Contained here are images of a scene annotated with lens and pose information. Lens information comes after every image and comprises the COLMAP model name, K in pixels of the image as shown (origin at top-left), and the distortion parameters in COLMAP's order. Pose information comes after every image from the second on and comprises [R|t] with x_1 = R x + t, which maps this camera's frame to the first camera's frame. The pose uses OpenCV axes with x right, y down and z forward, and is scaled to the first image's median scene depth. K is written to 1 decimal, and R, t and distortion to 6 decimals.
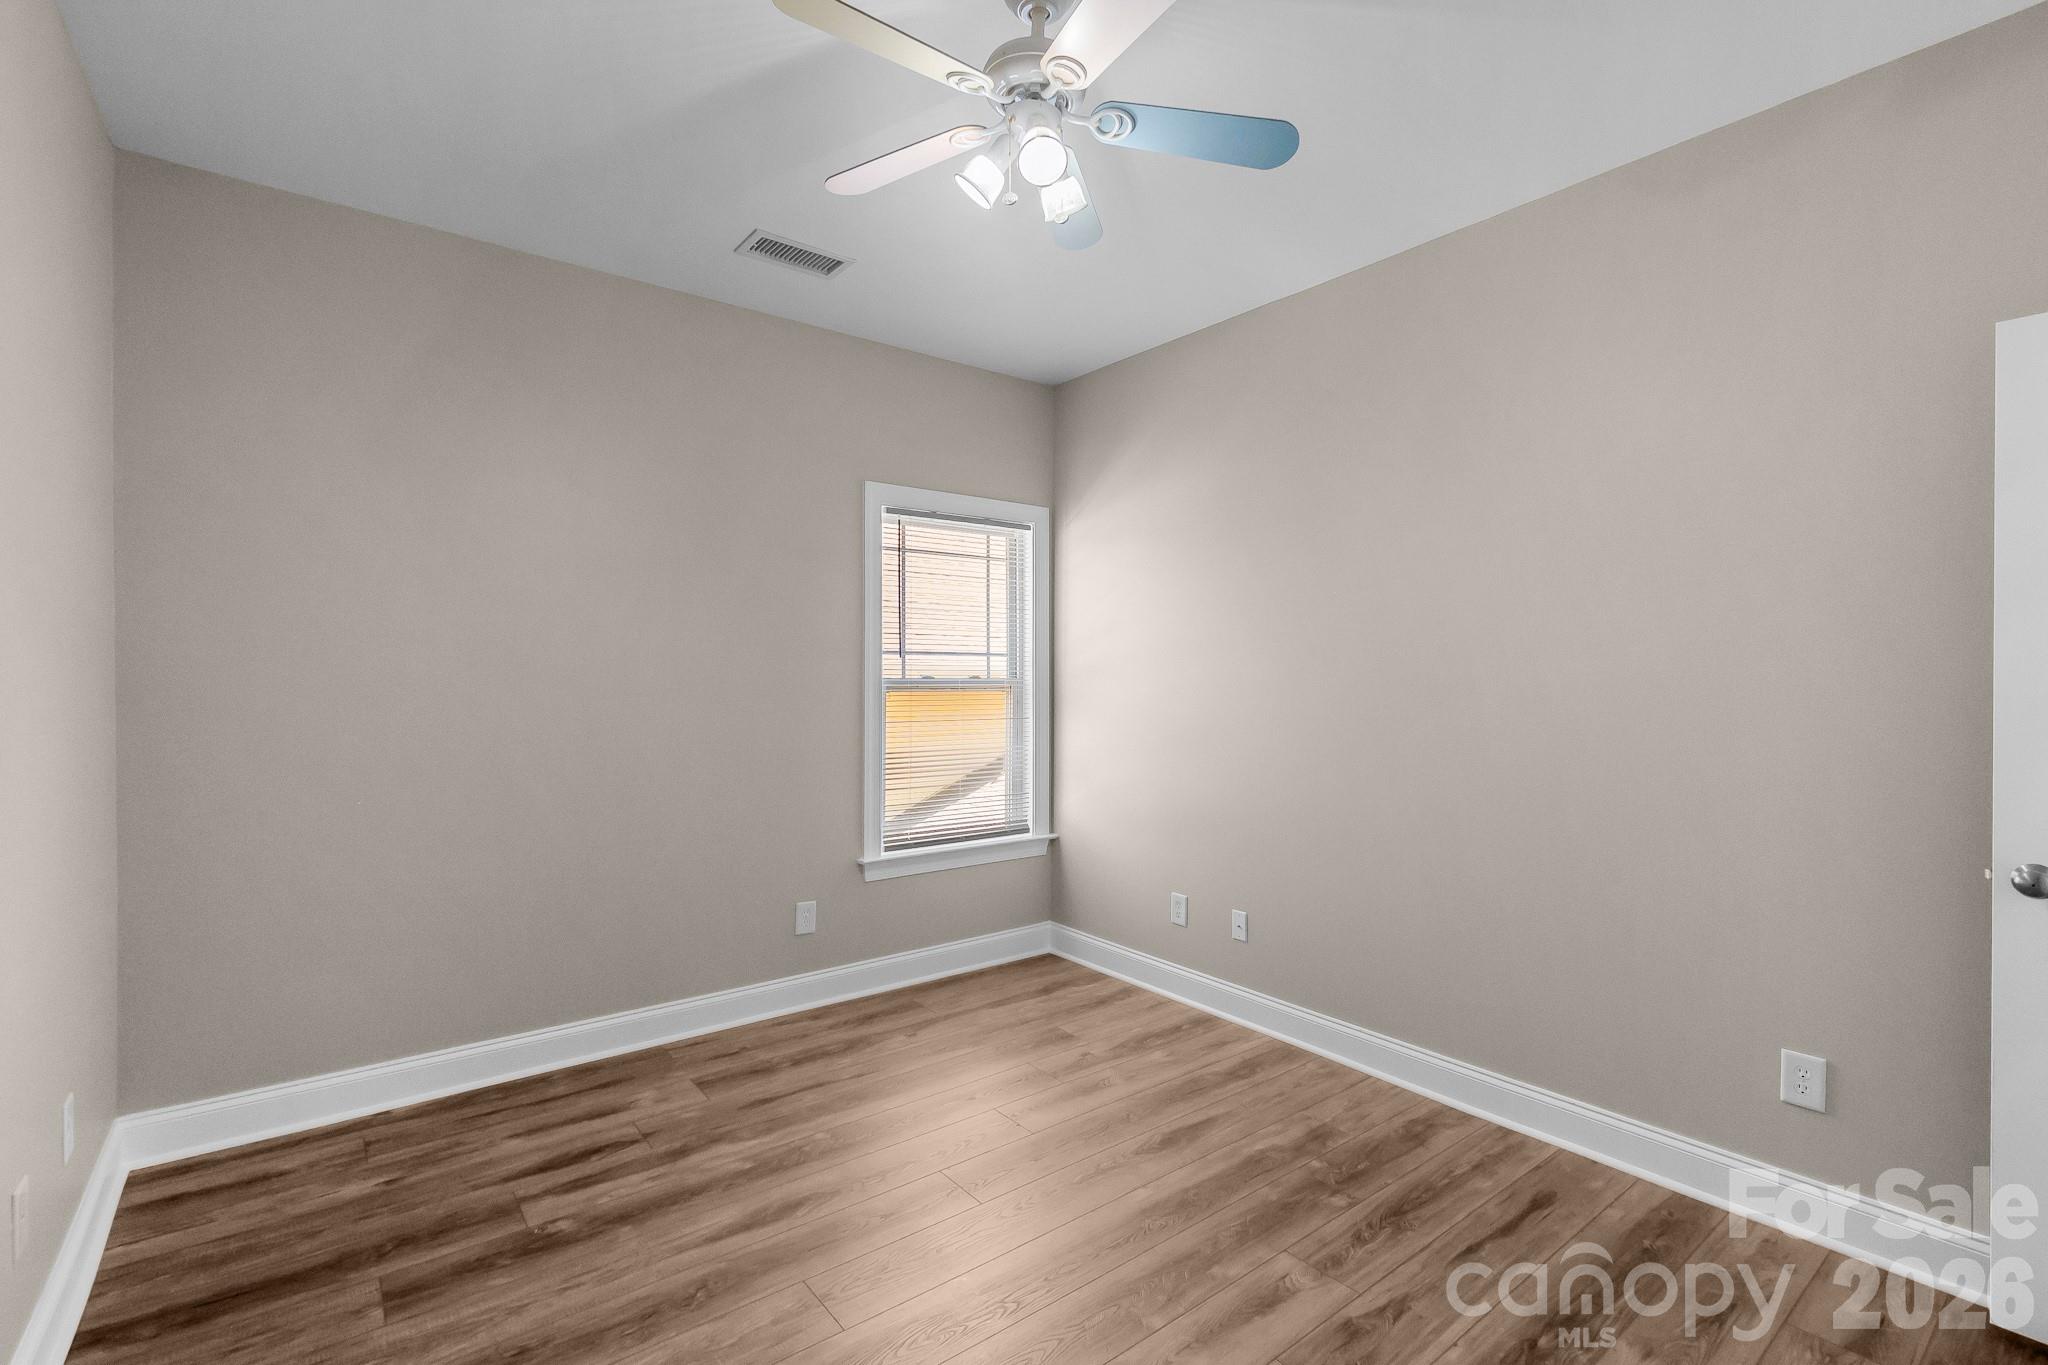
lens RADIAL K [[921.0, 0, 1021.2], [0, 921.0, 652.4], [0, 0, 1]] dist [-0.000423, -0.000165]
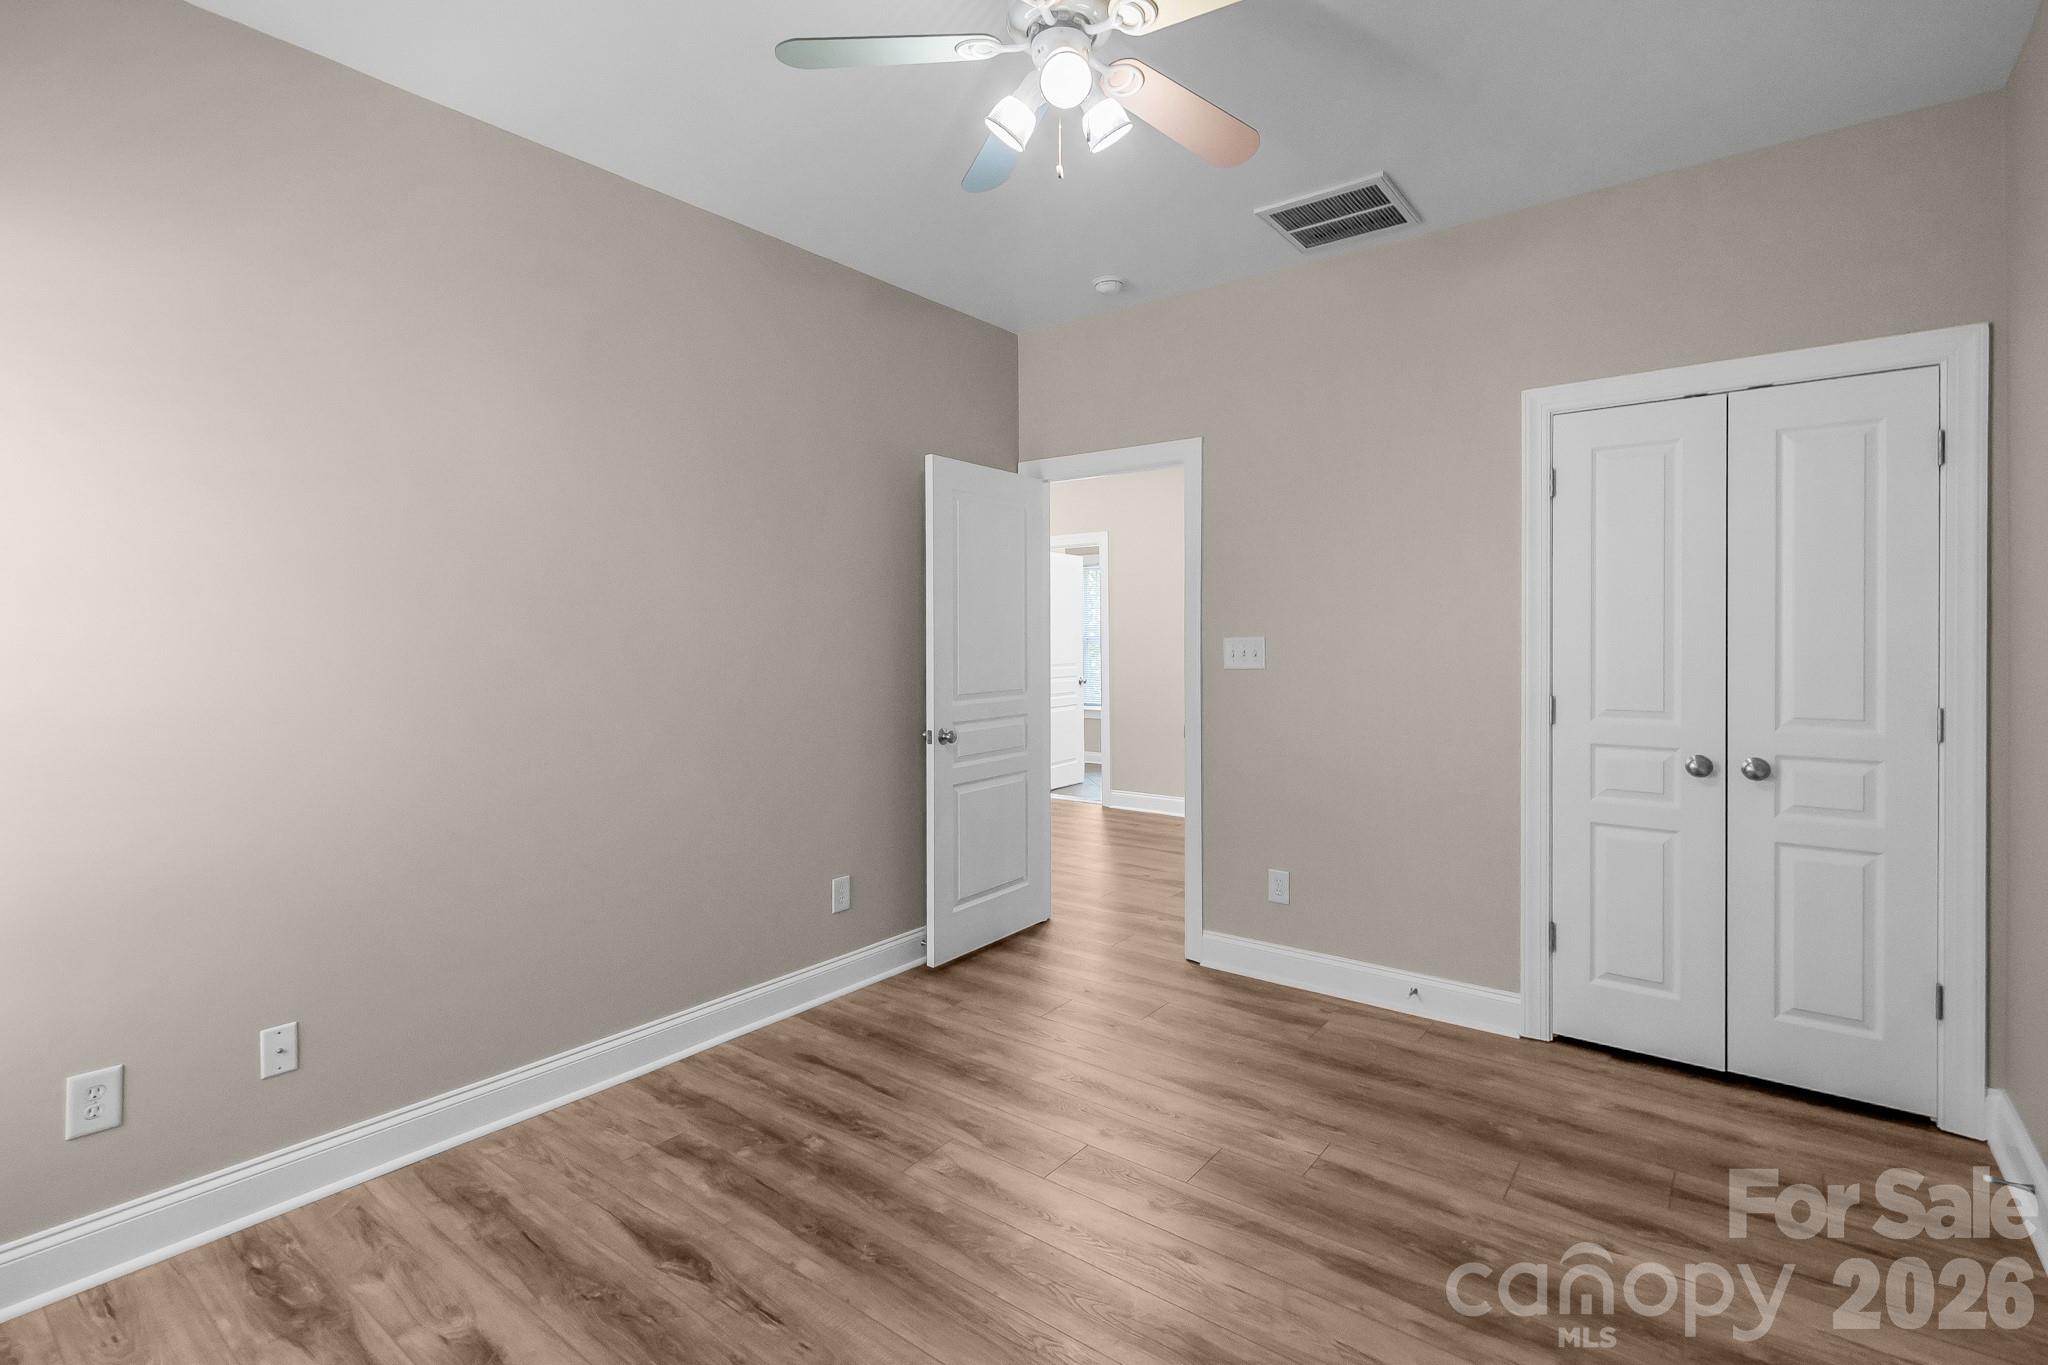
lens RADIAL K [[921.0, 0, 1021.2], [0, 921.0, 652.4], [0, 0, 1]] dist [-0.000423, -0.000165]
pose [[-0.255548, -0.001552, 0.966795, -0.613399], [-0.015627, 0.999875, -0.002526, 0.041832], [-0.966670, -0.015754, -0.255540, 0.912692]]
